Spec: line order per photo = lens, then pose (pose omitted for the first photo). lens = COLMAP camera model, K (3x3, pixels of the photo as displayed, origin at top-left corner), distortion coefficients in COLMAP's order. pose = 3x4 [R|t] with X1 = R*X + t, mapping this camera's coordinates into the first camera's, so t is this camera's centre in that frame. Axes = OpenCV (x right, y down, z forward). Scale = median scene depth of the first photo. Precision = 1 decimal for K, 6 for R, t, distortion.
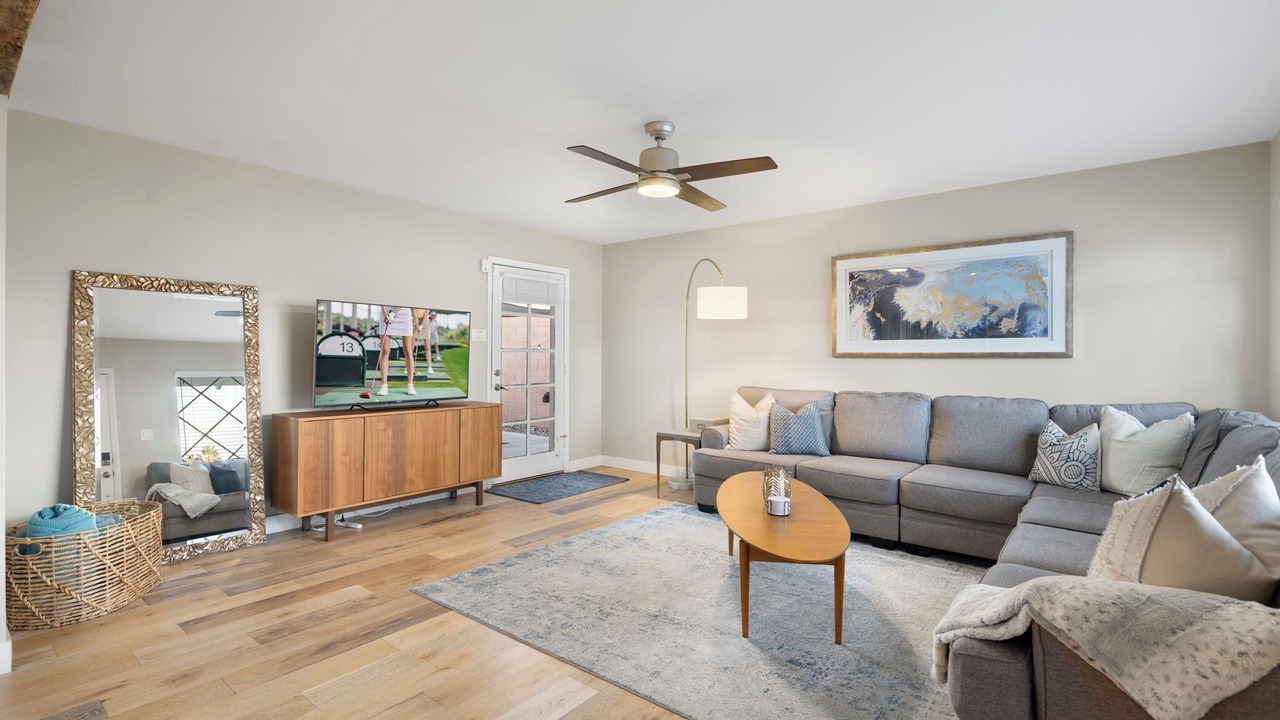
lens RADIAL K [[580.5, 0, 640.0], [0, 580.5, 360.0], [0, 0, 1]] dist [-0.000002, 0.000113]
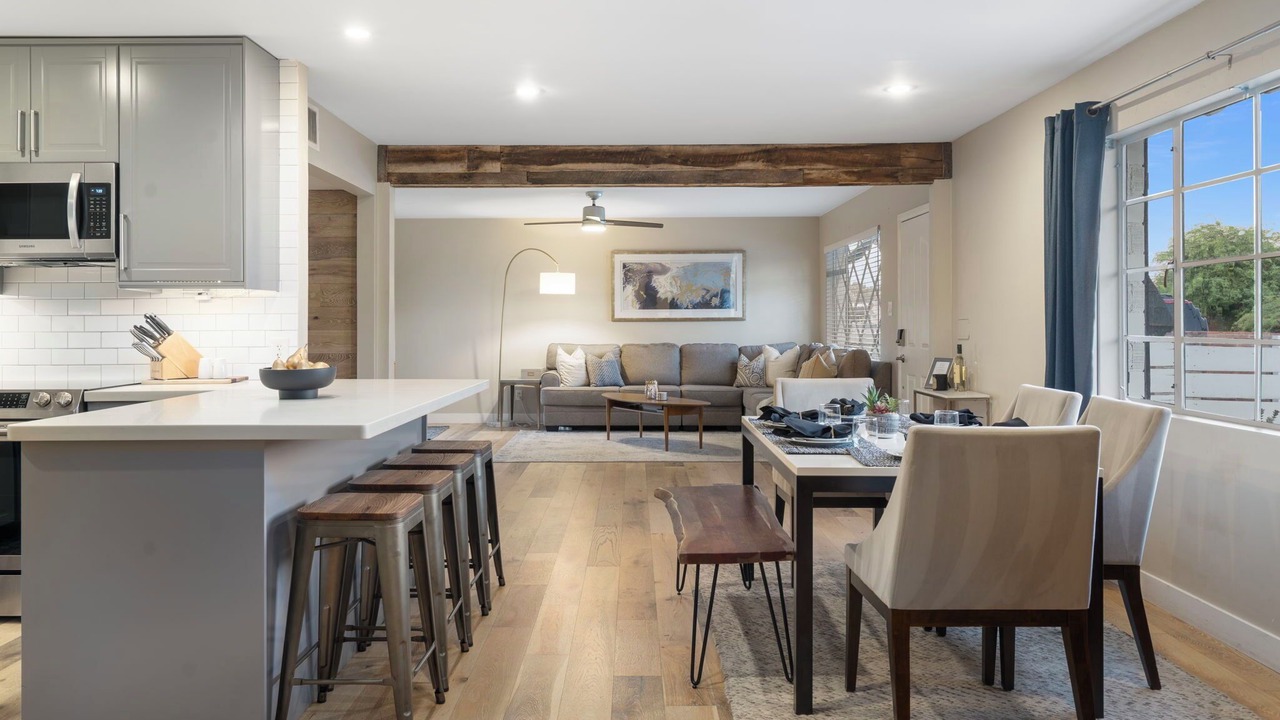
lens RADIAL K [[945.1, 0, 637.7], [0, 945.1, 320.4], [0, 0, 1]] dist [-0.000825, 0.001160]
pose [[0.783457, -0.007845, 0.621396, -1.216444], [0.011720, 0.999929, -0.002152, -0.001116], [-0.621335, 0.008969, 0.783493, -0.988754]]
